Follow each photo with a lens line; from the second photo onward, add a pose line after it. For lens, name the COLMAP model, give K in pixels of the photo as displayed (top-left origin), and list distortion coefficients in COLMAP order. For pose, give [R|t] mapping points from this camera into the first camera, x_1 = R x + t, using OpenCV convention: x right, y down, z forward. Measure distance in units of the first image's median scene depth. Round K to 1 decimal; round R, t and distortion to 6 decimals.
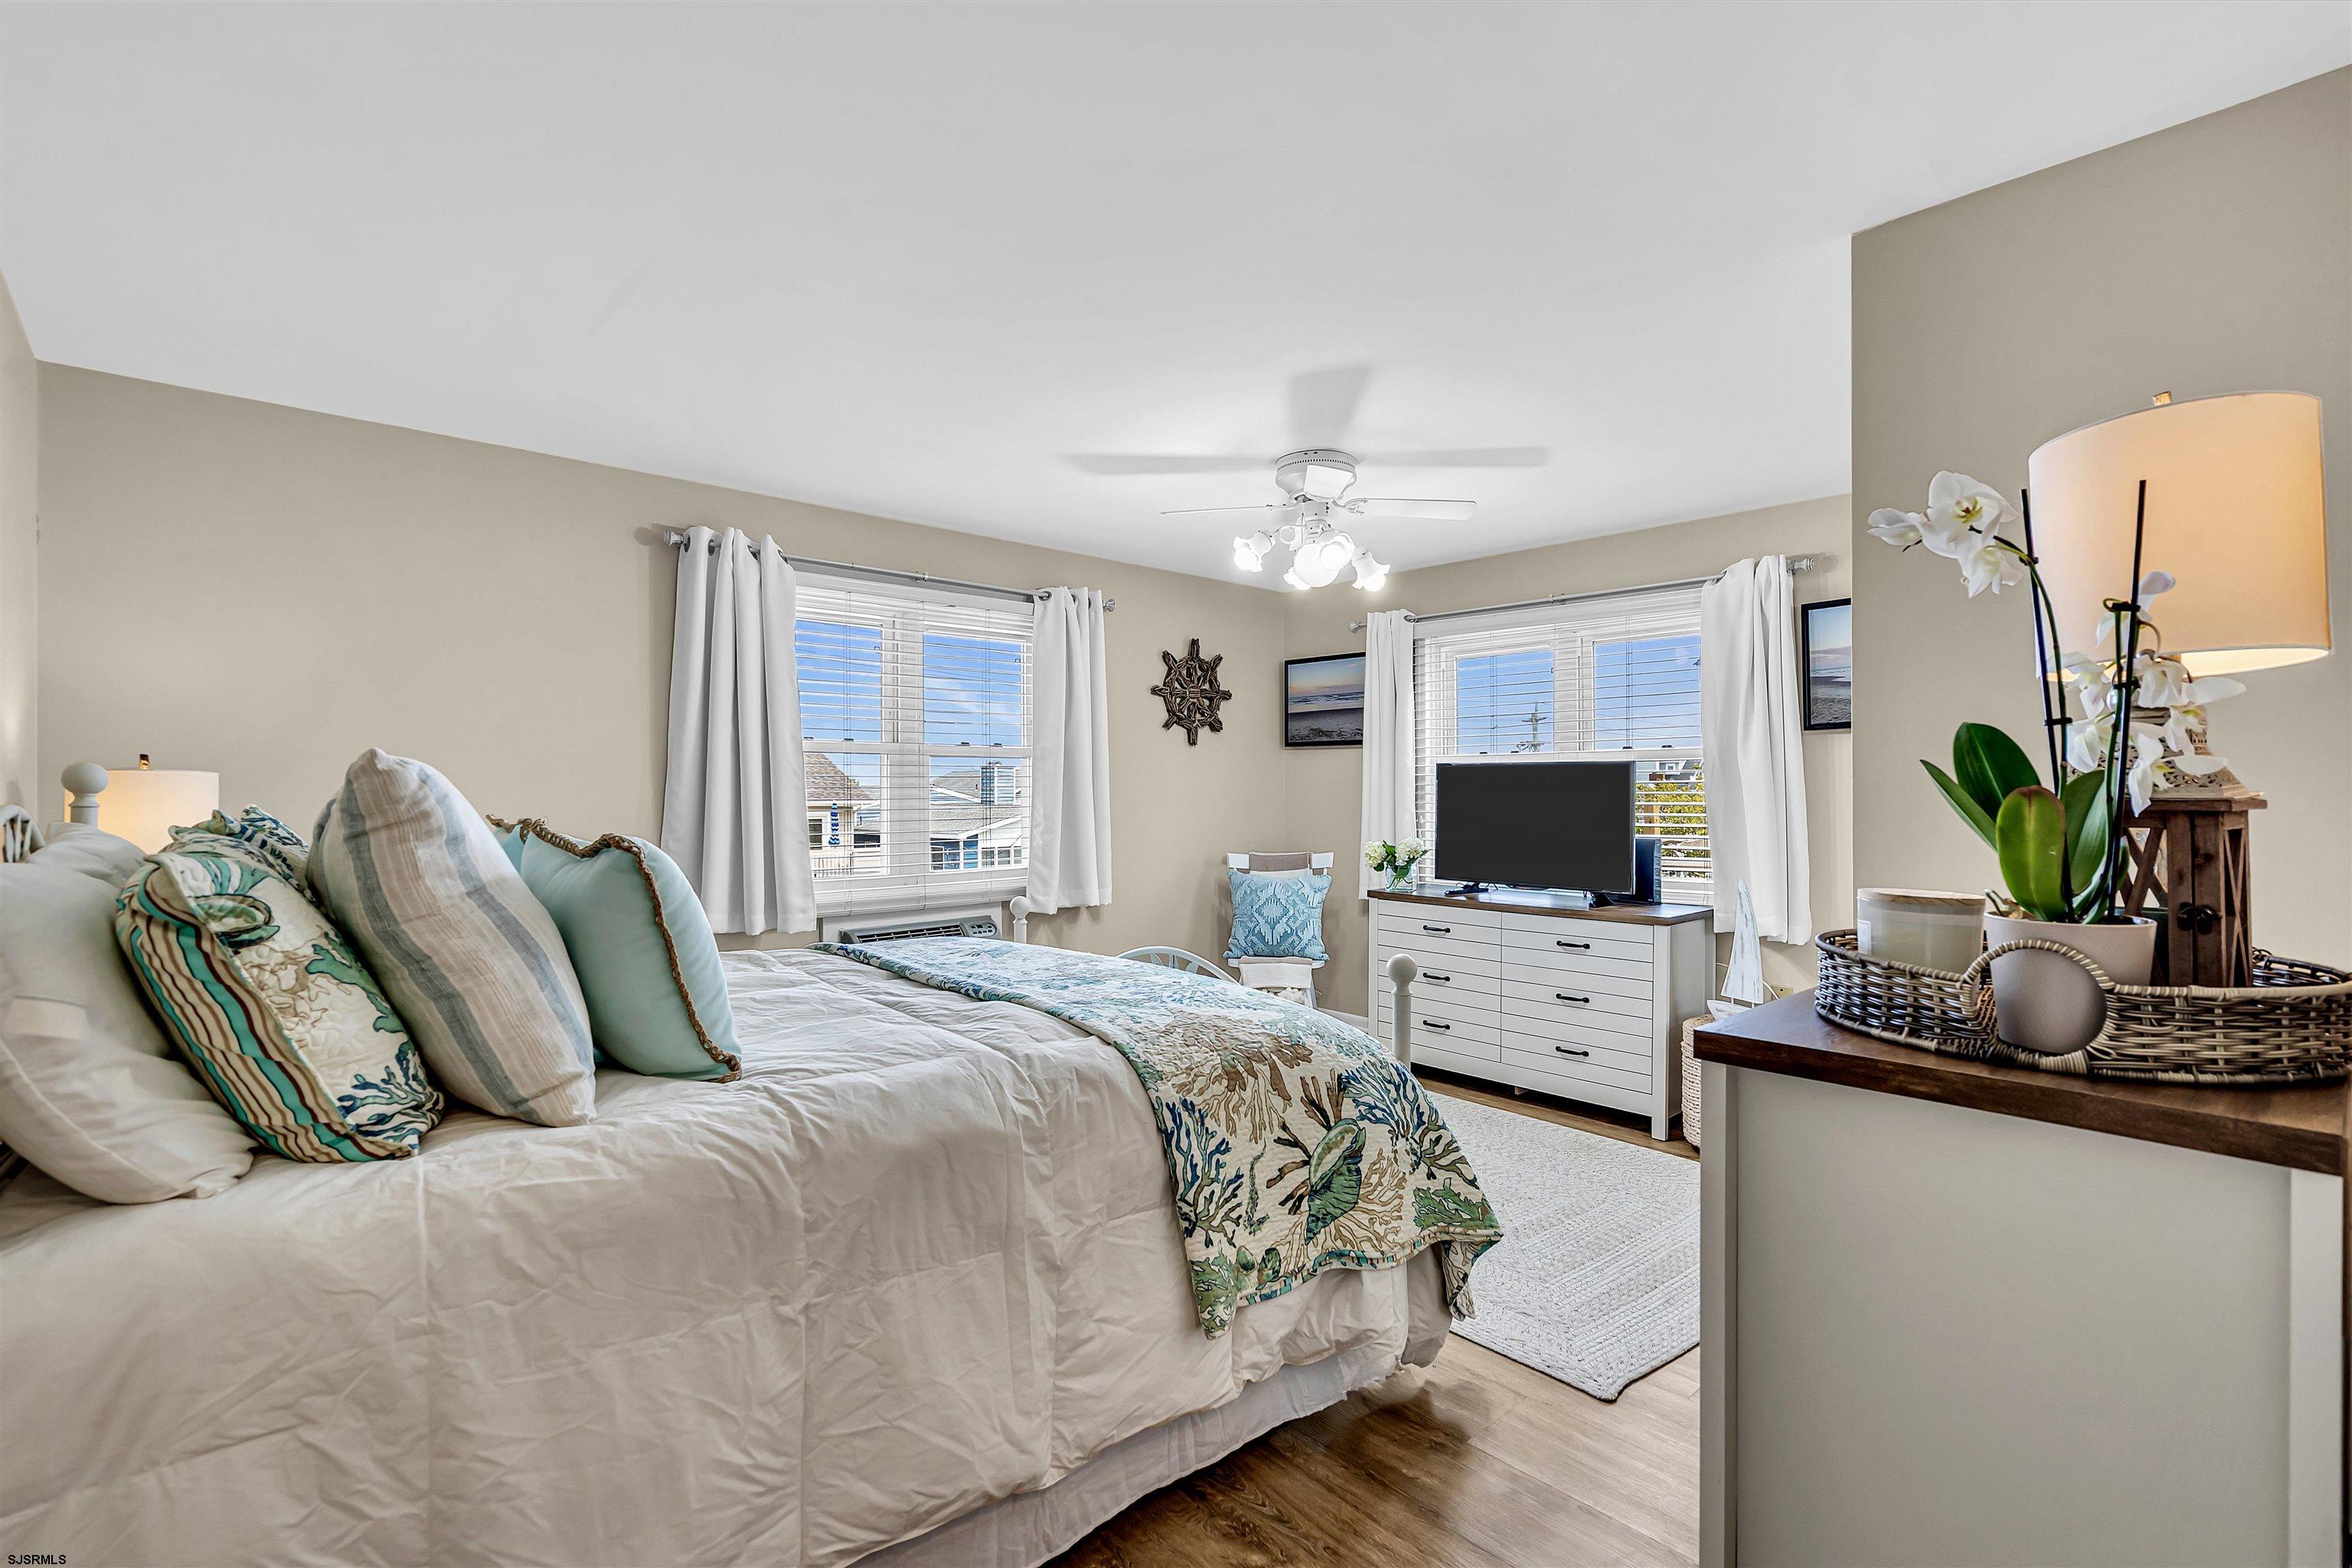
lens RADIAL K [[1067.4, 0, 1183.1], [0, 1067.4, 807.2], [0, 0, 1]] dist [-0.002417, 0.000232]
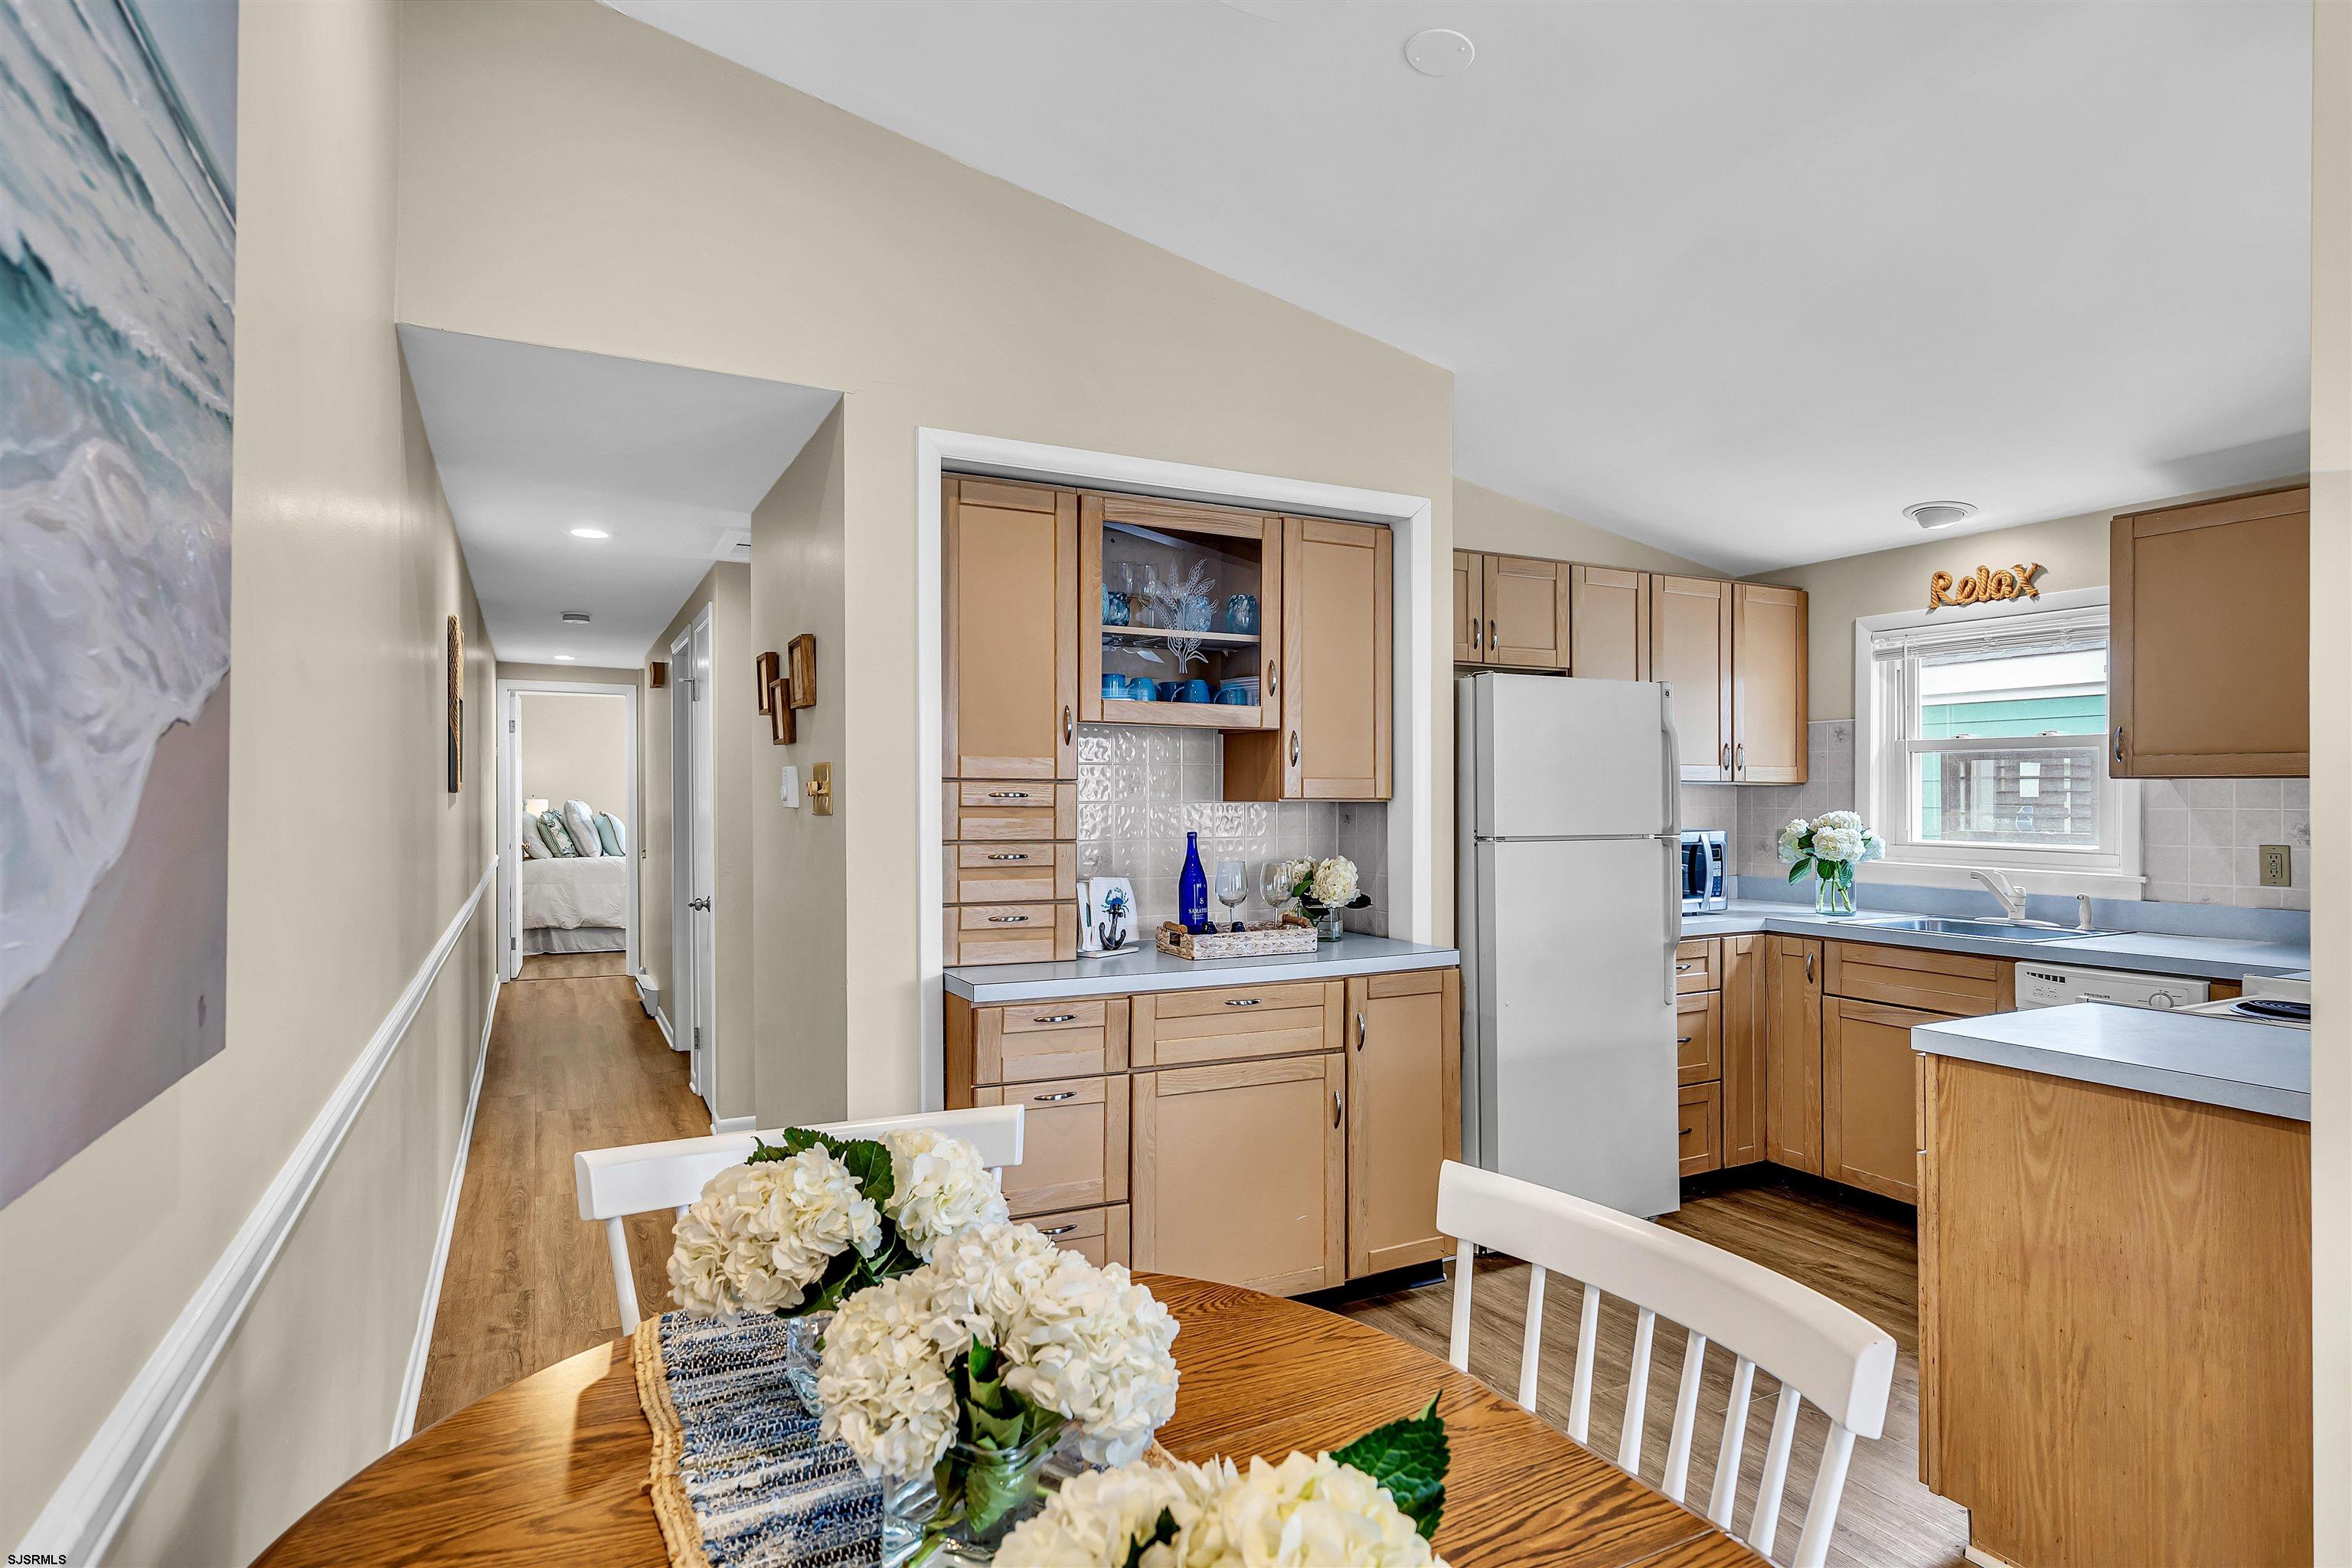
lens RADIAL K [[1257.6, 0, 1176.2], [0, 1257.6, 791.0], [0, 0, 1]] dist [0.000580, 0.000314]
pose [[0.962149, 0.001710, -0.272518, 4.564801], [-0.004203, 0.999954, -0.008564, -0.055279], [0.272491, 0.009385, 0.962113, -5.012704]]
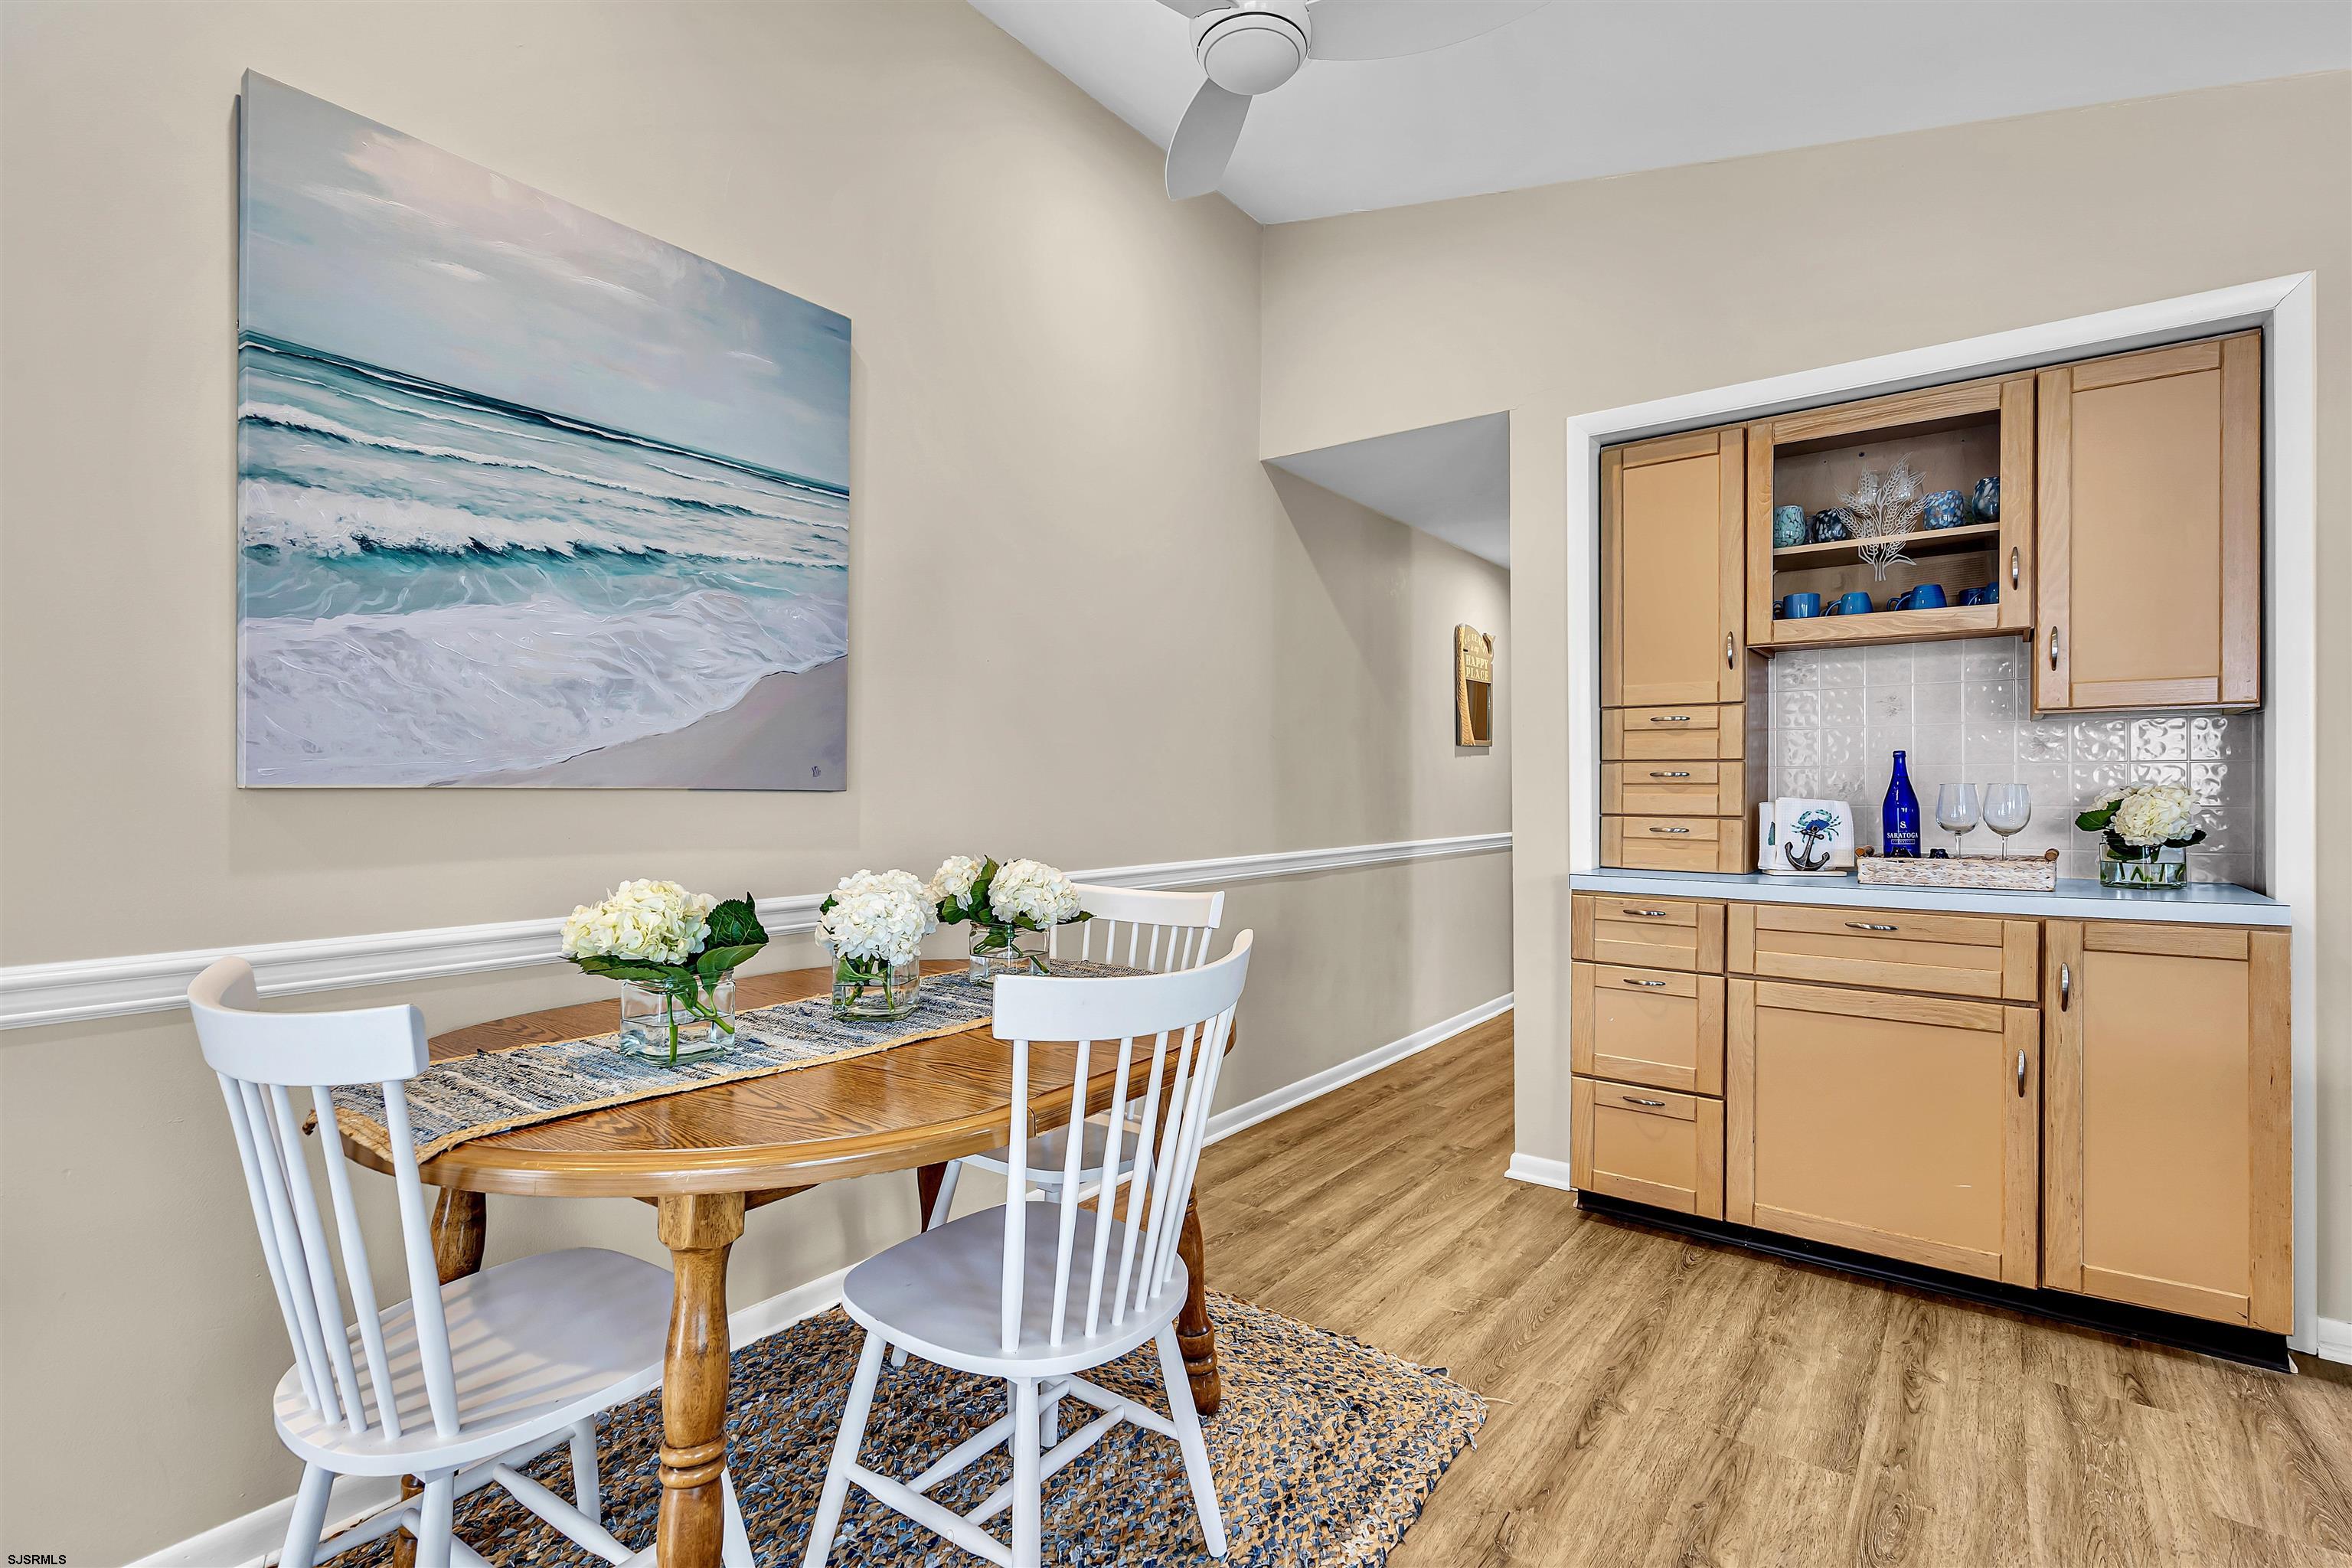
lens RADIAL K [[1102.3, 0, 1180.0], [0, 1102.3, 794.1], [0, 0, 1]] dist [0.000416, 0.000502]
pose [[0.182921, 0.006586, -0.983106, 5.606541], [-0.005453, 0.999969, 0.005685, 0.072308], [0.983113, 0.004321, 0.182951, -4.308965]]
